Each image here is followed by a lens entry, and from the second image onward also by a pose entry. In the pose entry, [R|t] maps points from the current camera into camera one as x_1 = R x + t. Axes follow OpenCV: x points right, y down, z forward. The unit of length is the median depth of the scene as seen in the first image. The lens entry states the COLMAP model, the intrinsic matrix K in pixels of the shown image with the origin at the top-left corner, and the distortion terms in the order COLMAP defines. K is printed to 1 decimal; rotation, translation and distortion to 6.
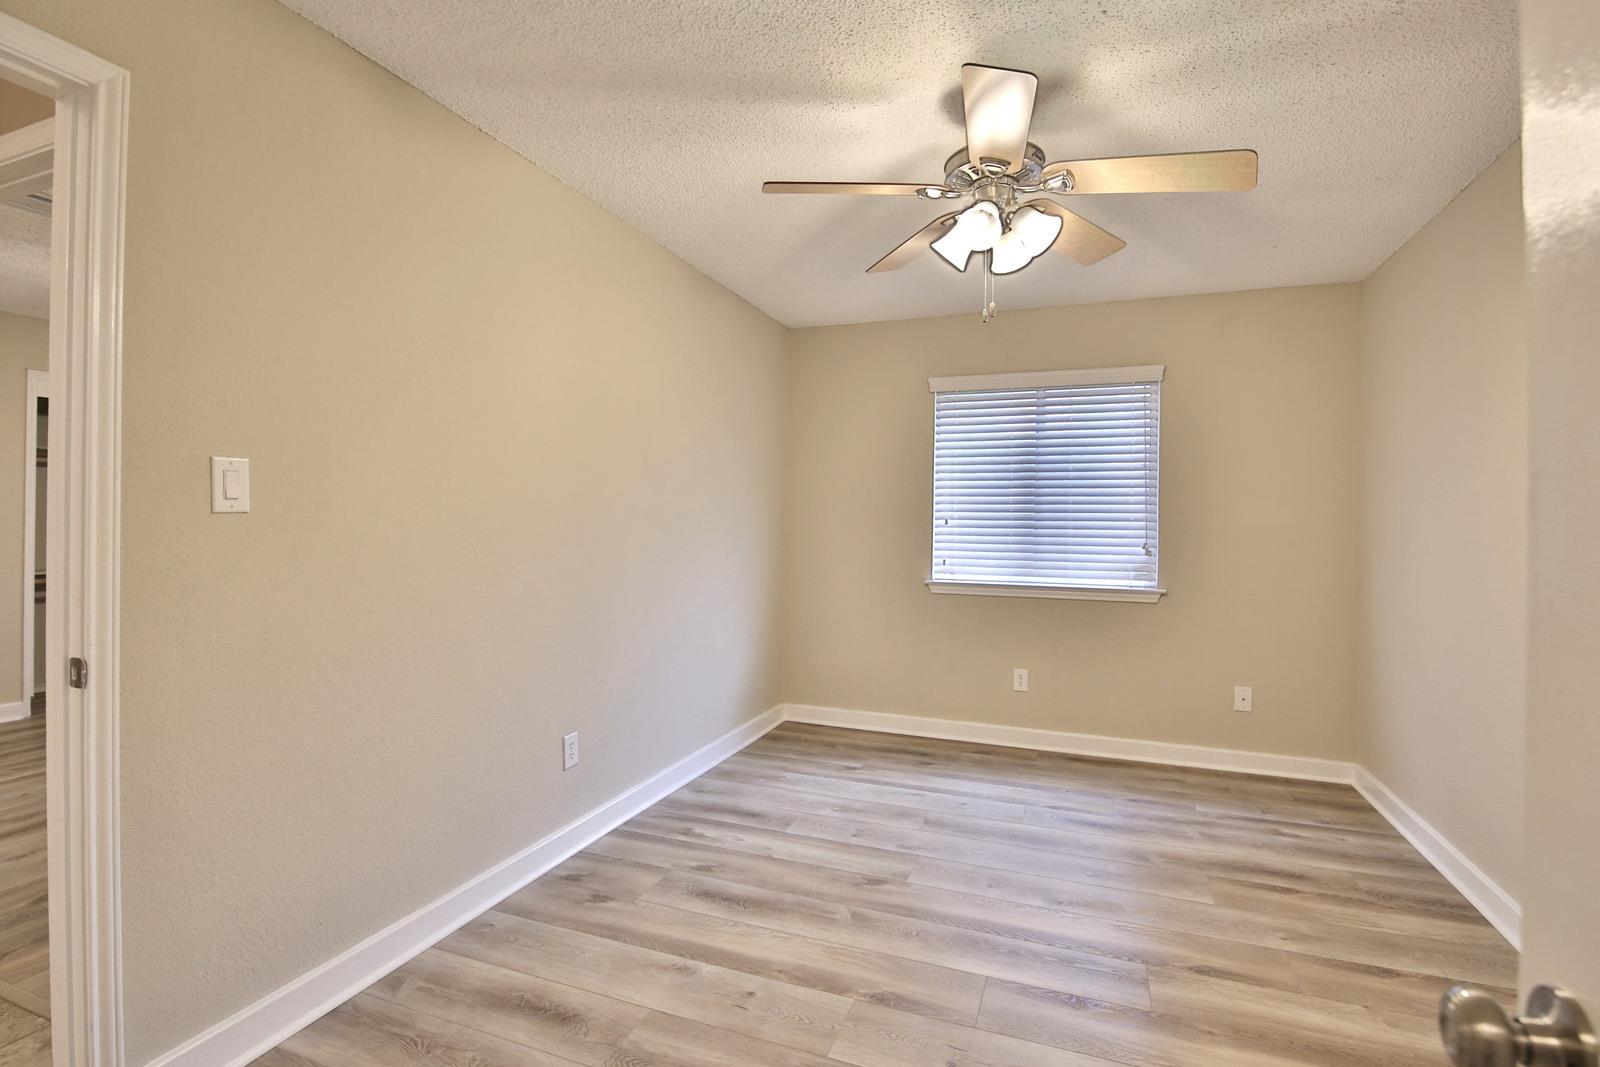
lens RADIAL K [[754.4, 0, 804.6], [0, 754.4, 523.5], [0, 0, 1]] dist [-0.020939, -0.000222]
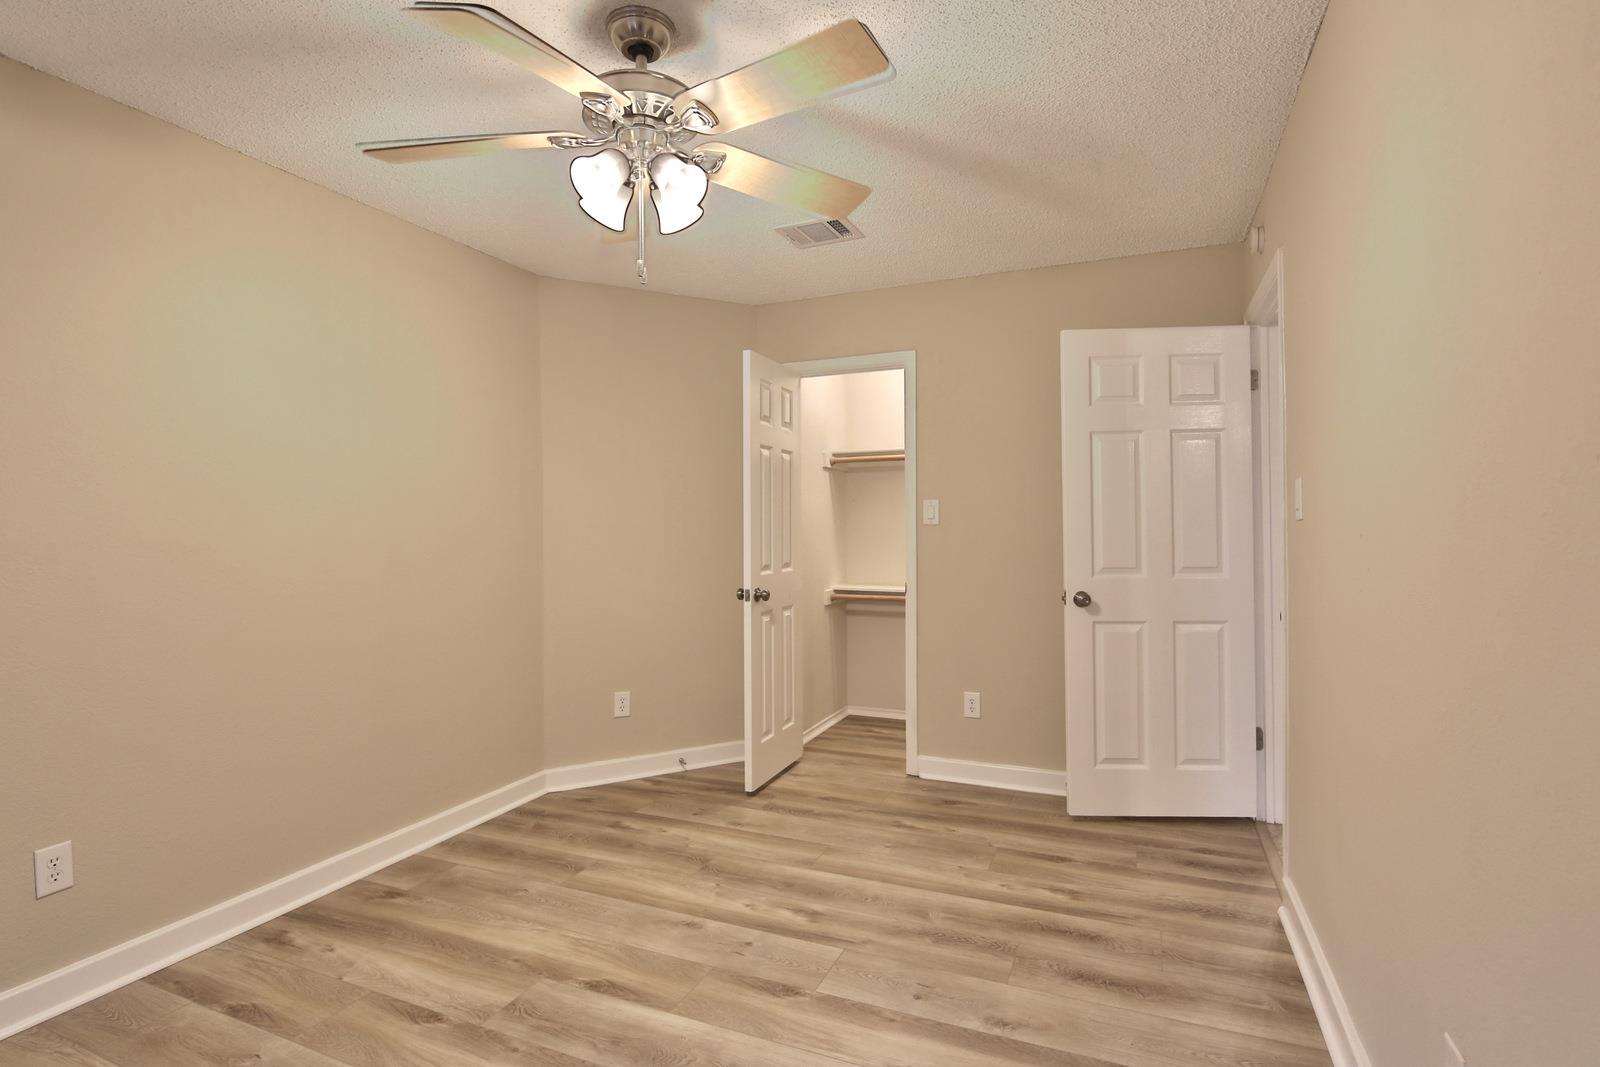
lens RADIAL K [[754.4, 0, 804.6], [0, 754.4, 523.5], [0, 0, 1]] dist [-0.020939, -0.000222]
pose [[-0.999028, 0.002676, 0.044005, 0.032794], [0.002305, 0.999961, -0.008493, 0.002700], [-0.044026, -0.008383, -0.998995, 1.959635]]
